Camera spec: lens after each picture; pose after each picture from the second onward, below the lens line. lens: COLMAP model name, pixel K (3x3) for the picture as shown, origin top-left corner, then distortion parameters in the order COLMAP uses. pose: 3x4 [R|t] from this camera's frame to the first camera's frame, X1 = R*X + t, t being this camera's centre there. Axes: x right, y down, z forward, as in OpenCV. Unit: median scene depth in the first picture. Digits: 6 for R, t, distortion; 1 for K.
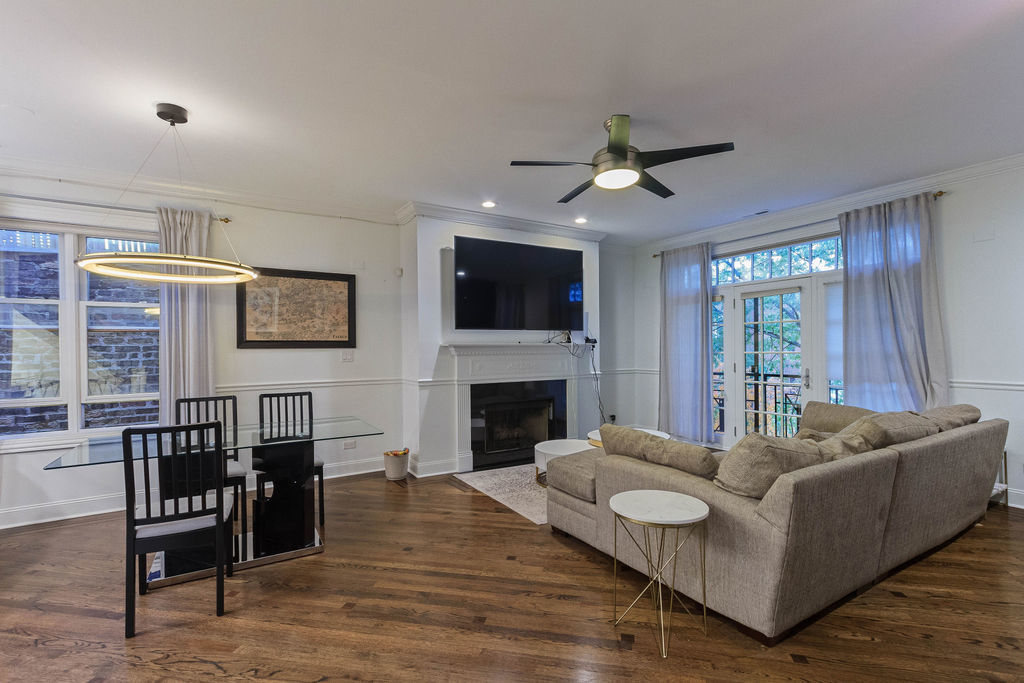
lens RADIAL K [[475.8, 0, 518.2], [0, 475.8, 352.5], [0, 0, 1]] dist [0.015308, -0.002500]
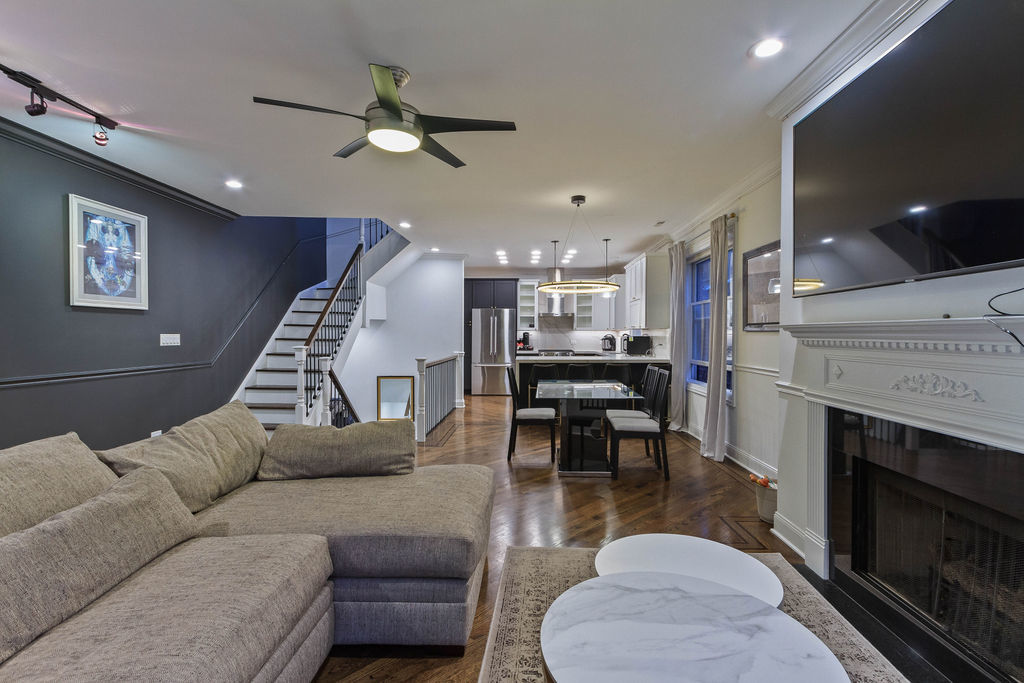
lens RADIAL K [[475.8, 0, 517.1], [0, 475.8, 341.0], [0, 0, 1]] dist [0.015308, -0.002500]
pose [[-0.562119, 0.021488, -0.826777, 0.510949], [-0.002845, 0.999606, 0.027914, -0.012800], [0.827051, 0.018043, -0.561837, 1.062853]]
